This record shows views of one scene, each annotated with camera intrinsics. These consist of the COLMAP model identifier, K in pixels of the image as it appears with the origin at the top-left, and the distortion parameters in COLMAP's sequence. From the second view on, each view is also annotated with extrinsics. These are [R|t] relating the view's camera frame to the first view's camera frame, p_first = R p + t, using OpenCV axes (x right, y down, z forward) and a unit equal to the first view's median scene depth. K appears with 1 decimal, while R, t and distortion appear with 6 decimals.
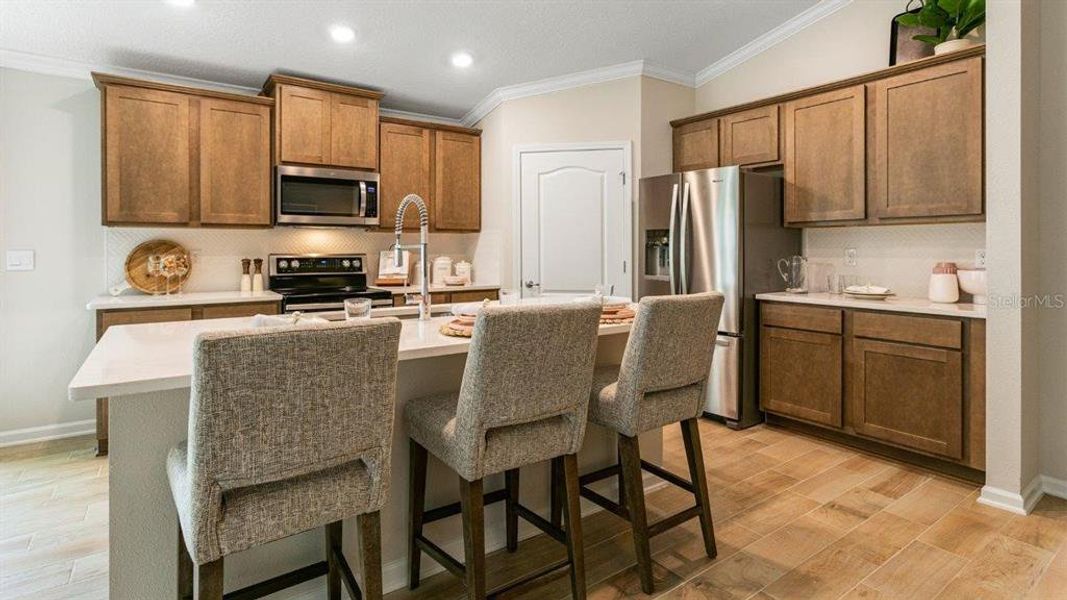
lens RADIAL K [[543.4, 0, 543.3], [0, 543.4, 244.4], [0, 0, 1]] dist [0.016114, -0.001624]
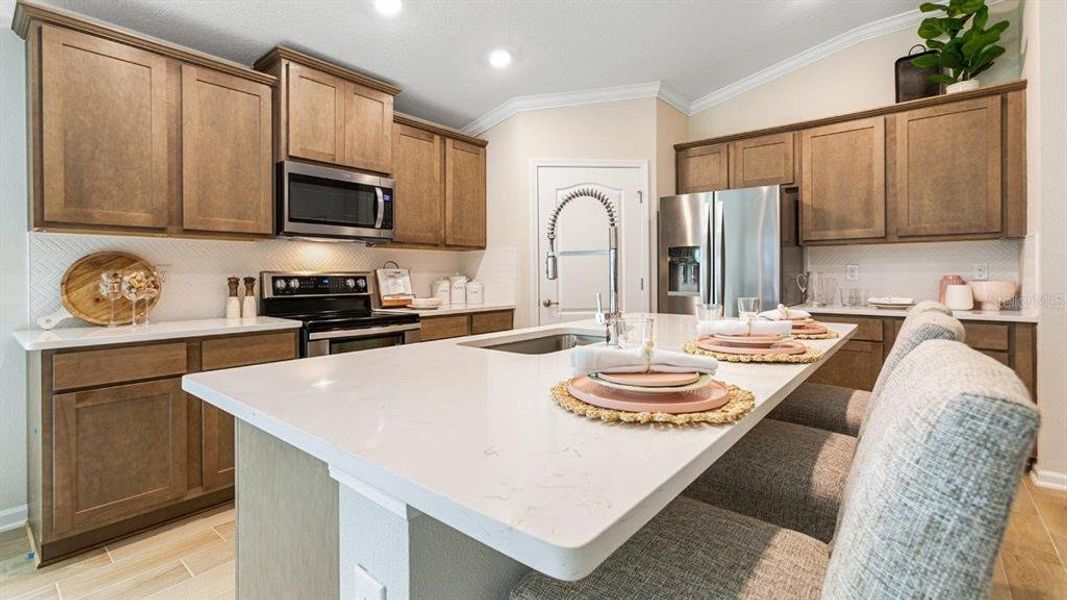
lens RADIAL K [[479.3, 0, 554.4], [0, 479.3, 271.5], [0, 0, 1]] dist [0.004888, 0.002199]
pose [[0.964740, -0.002885, 0.263191, -0.297707], [0.002045, 0.999992, 0.003464, 0.017697], [-0.263199, -0.002804, 0.964738, 0.216993]]
